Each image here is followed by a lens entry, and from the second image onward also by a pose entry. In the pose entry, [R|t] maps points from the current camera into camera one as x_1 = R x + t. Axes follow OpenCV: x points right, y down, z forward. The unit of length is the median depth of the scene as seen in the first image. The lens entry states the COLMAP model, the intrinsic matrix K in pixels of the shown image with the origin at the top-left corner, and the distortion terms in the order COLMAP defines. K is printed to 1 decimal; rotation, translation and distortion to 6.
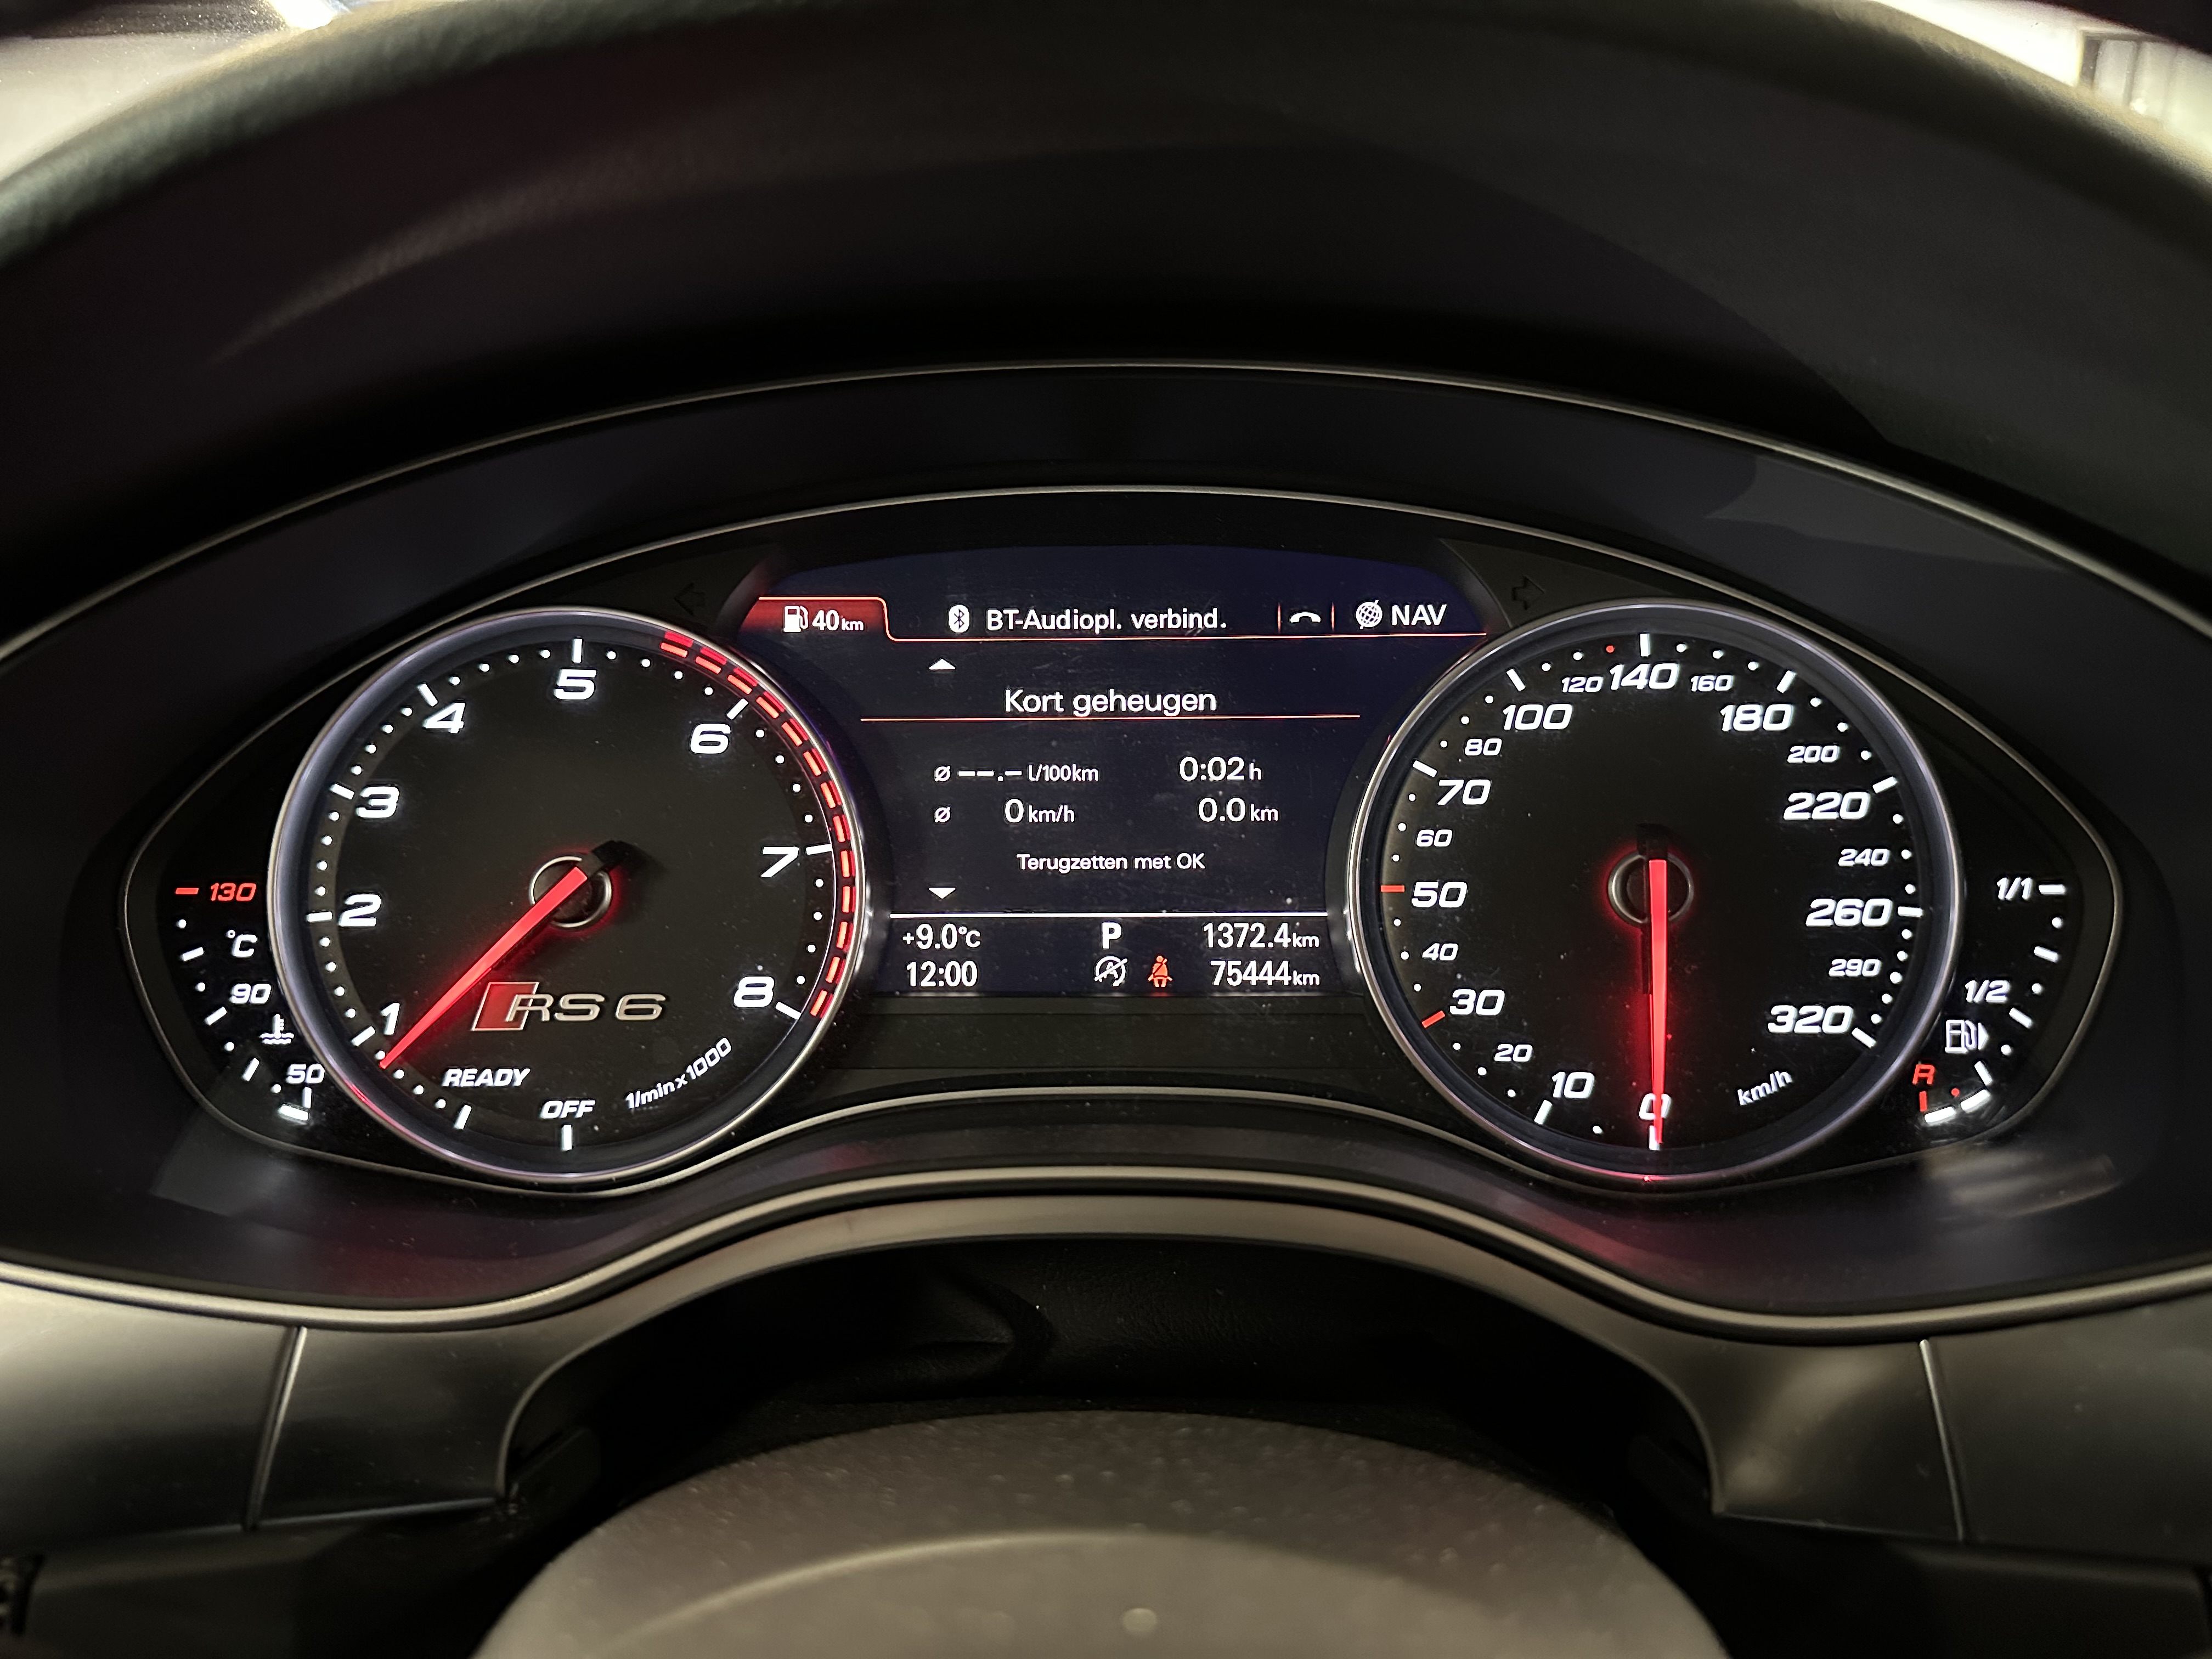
lens RADIAL K [[1534.9, 0, 1106.0], [0, 1534.9, 829.5], [0, 0, 1]] dist [0.069879, -0.216933]
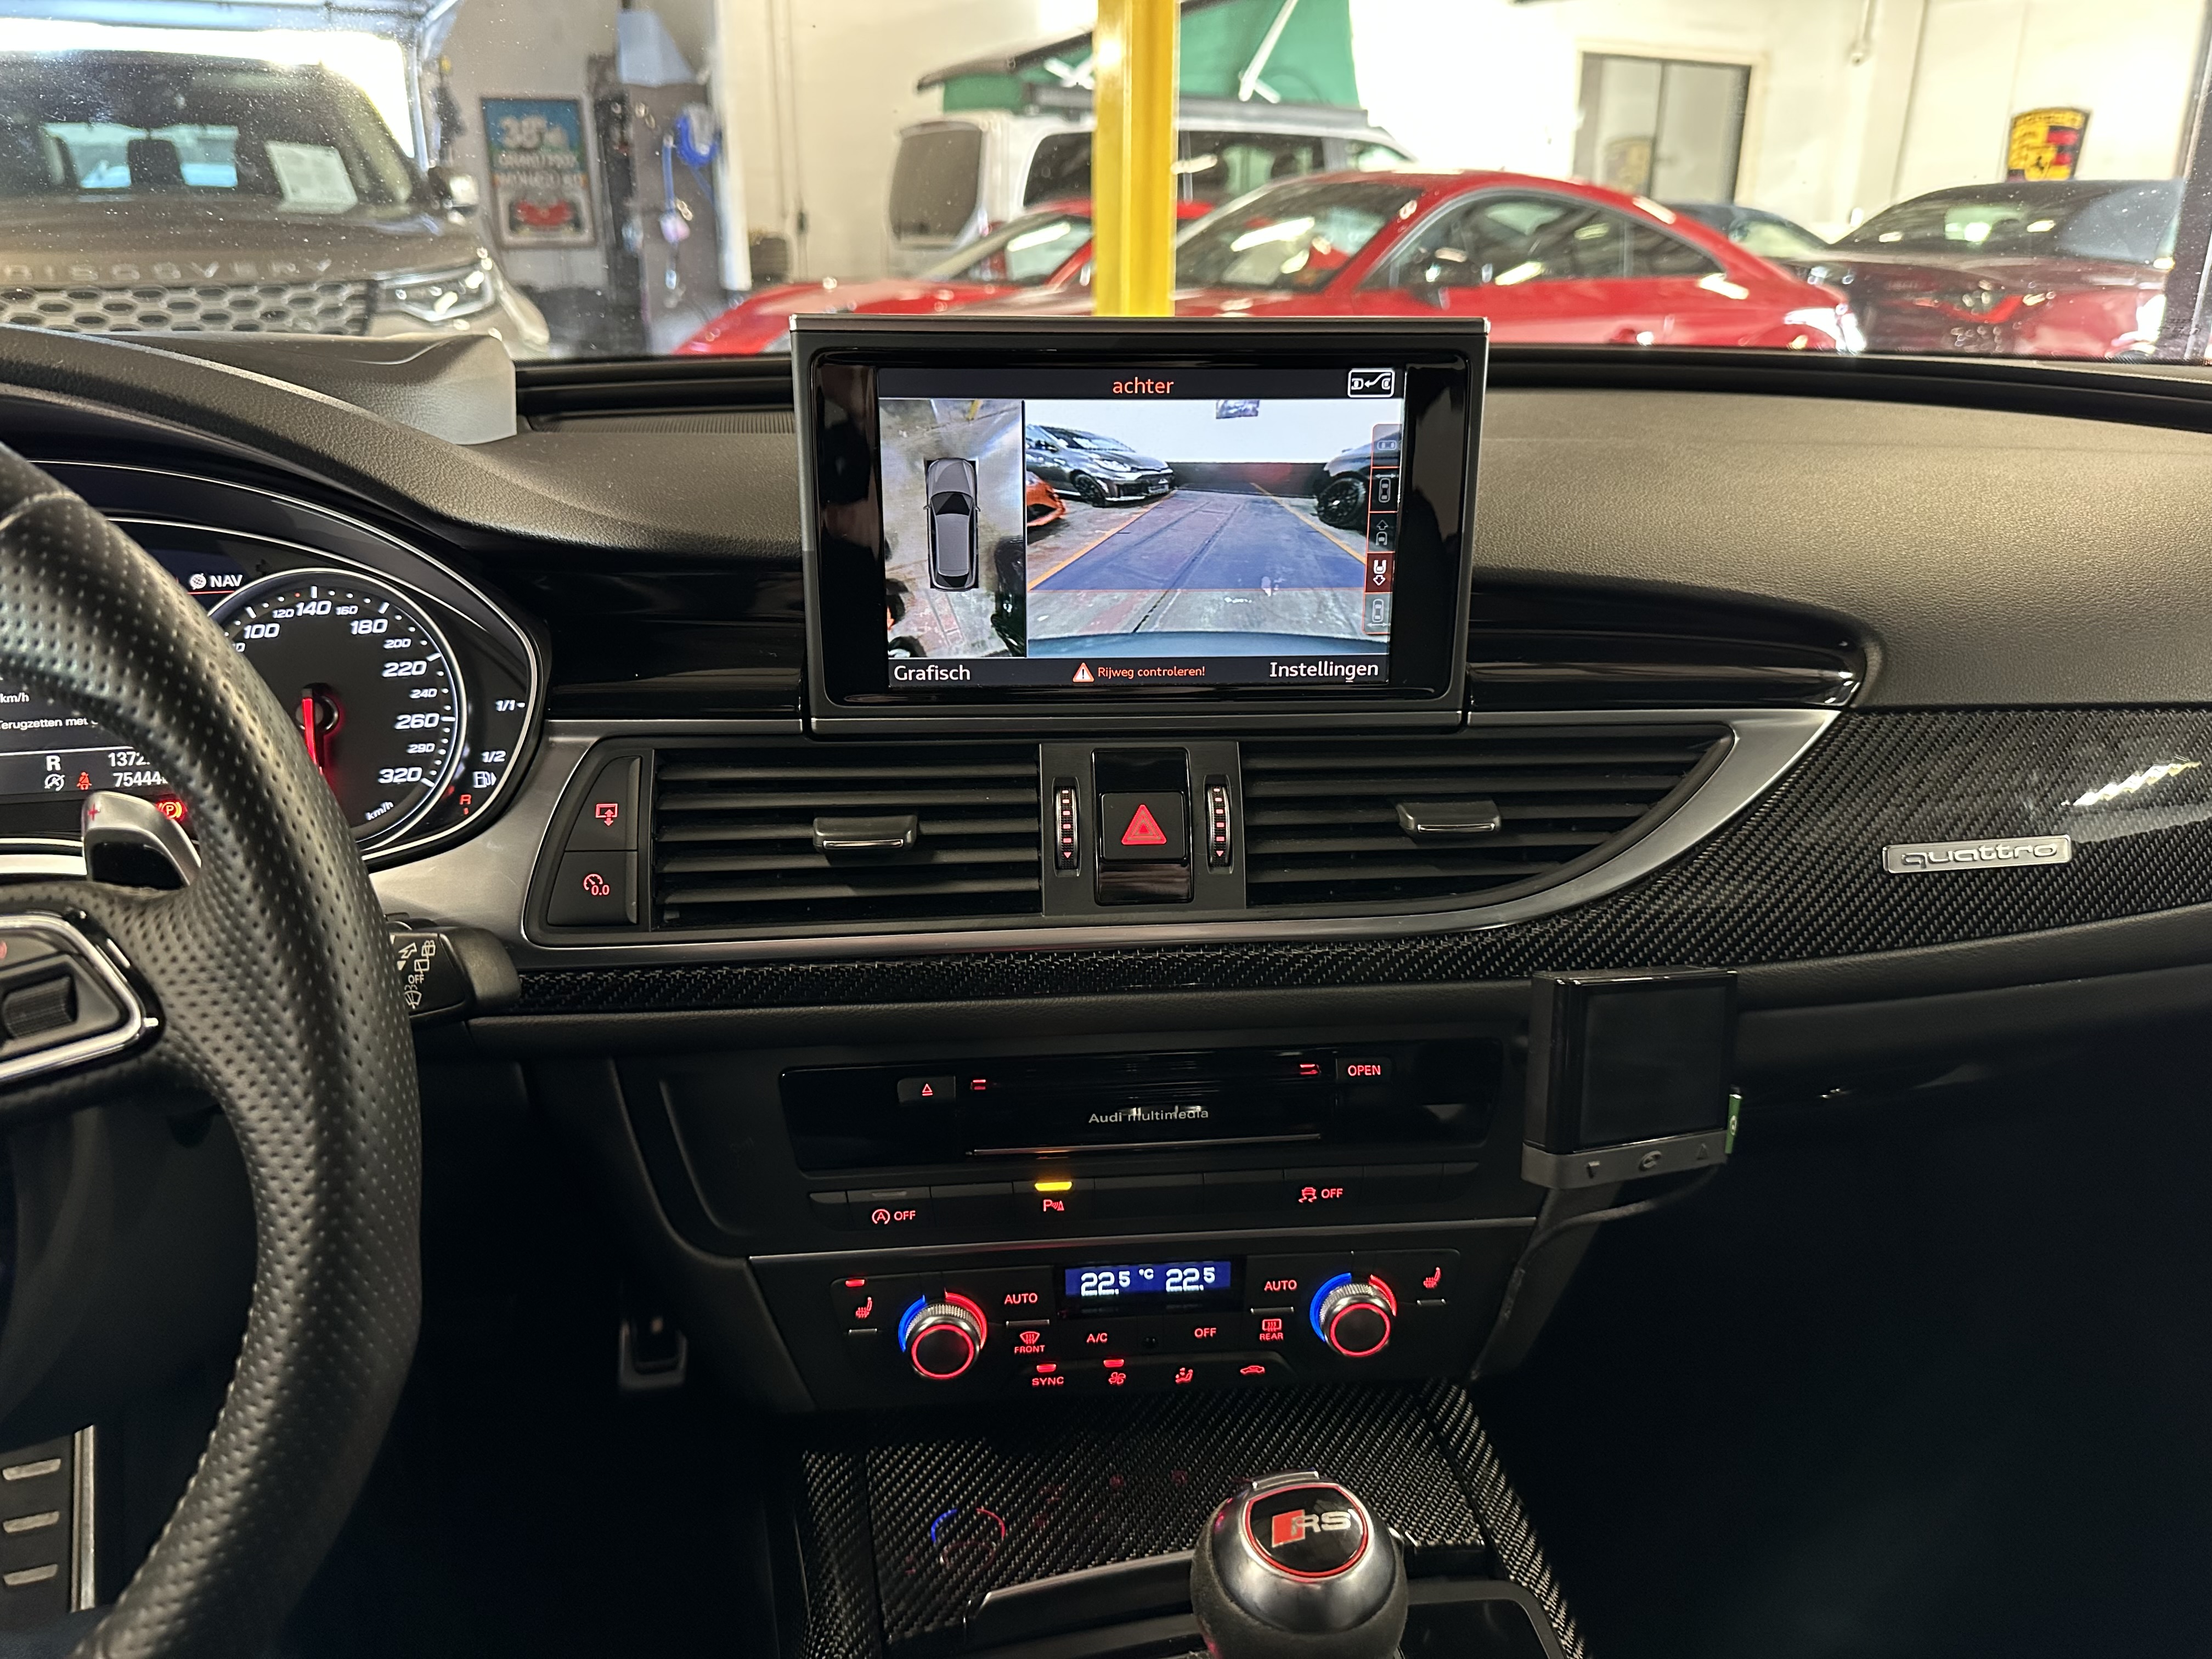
lens RADIAL K [[1632.2, 0, 1106.0], [0, 1632.2, 829.5], [0, 0, 1]] dist [0.024400, -0.056623]
pose [[0.977045, -0.063753, 0.203272, 0.891826], [0.062672, 0.997965, 0.011757, 0.220115], [-0.203608, 0.001252, 0.979052, -1.240930]]
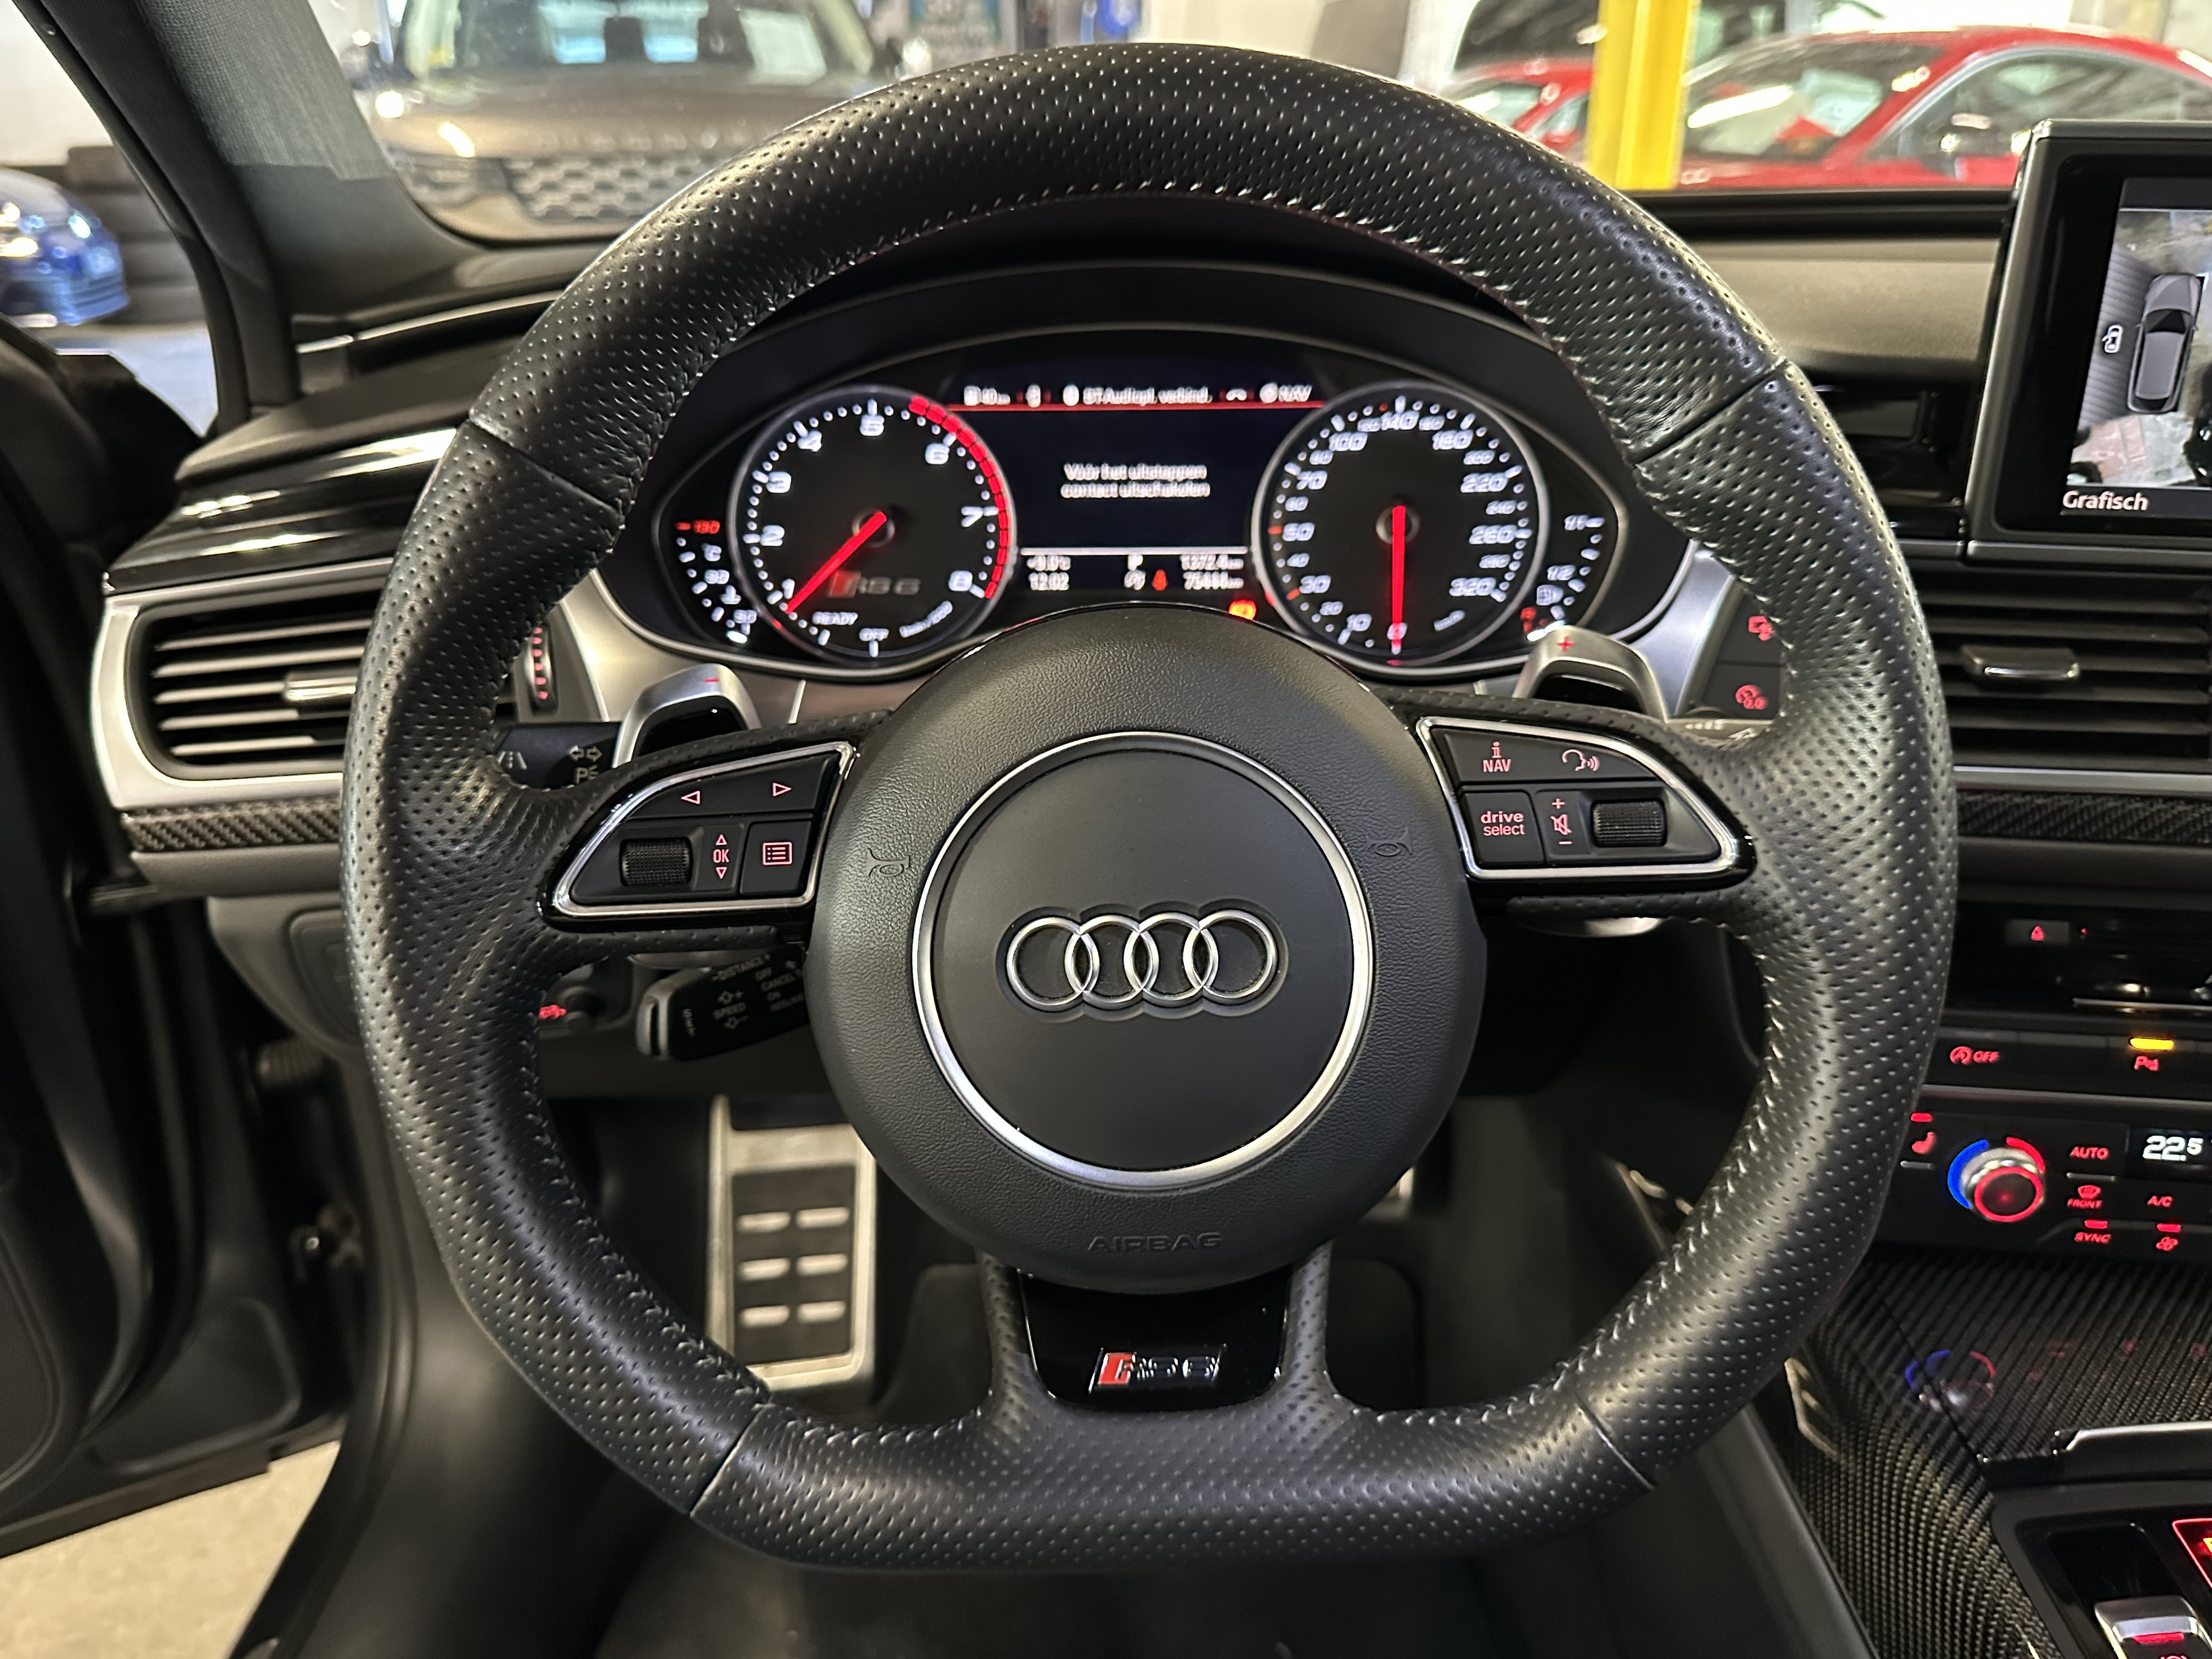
lens RADIAL K [[1592.9, 0, 1097.1], [0, 1592.9, 853.7], [0, 0, 1]] dist [0.101398, -0.149172]
pose [[0.999996, 0.002653, -0.000768, -0.047596], [-0.002576, 0.996151, 0.087617, 0.285932], [0.000997, -0.087614, 0.996154, -1.167591]]
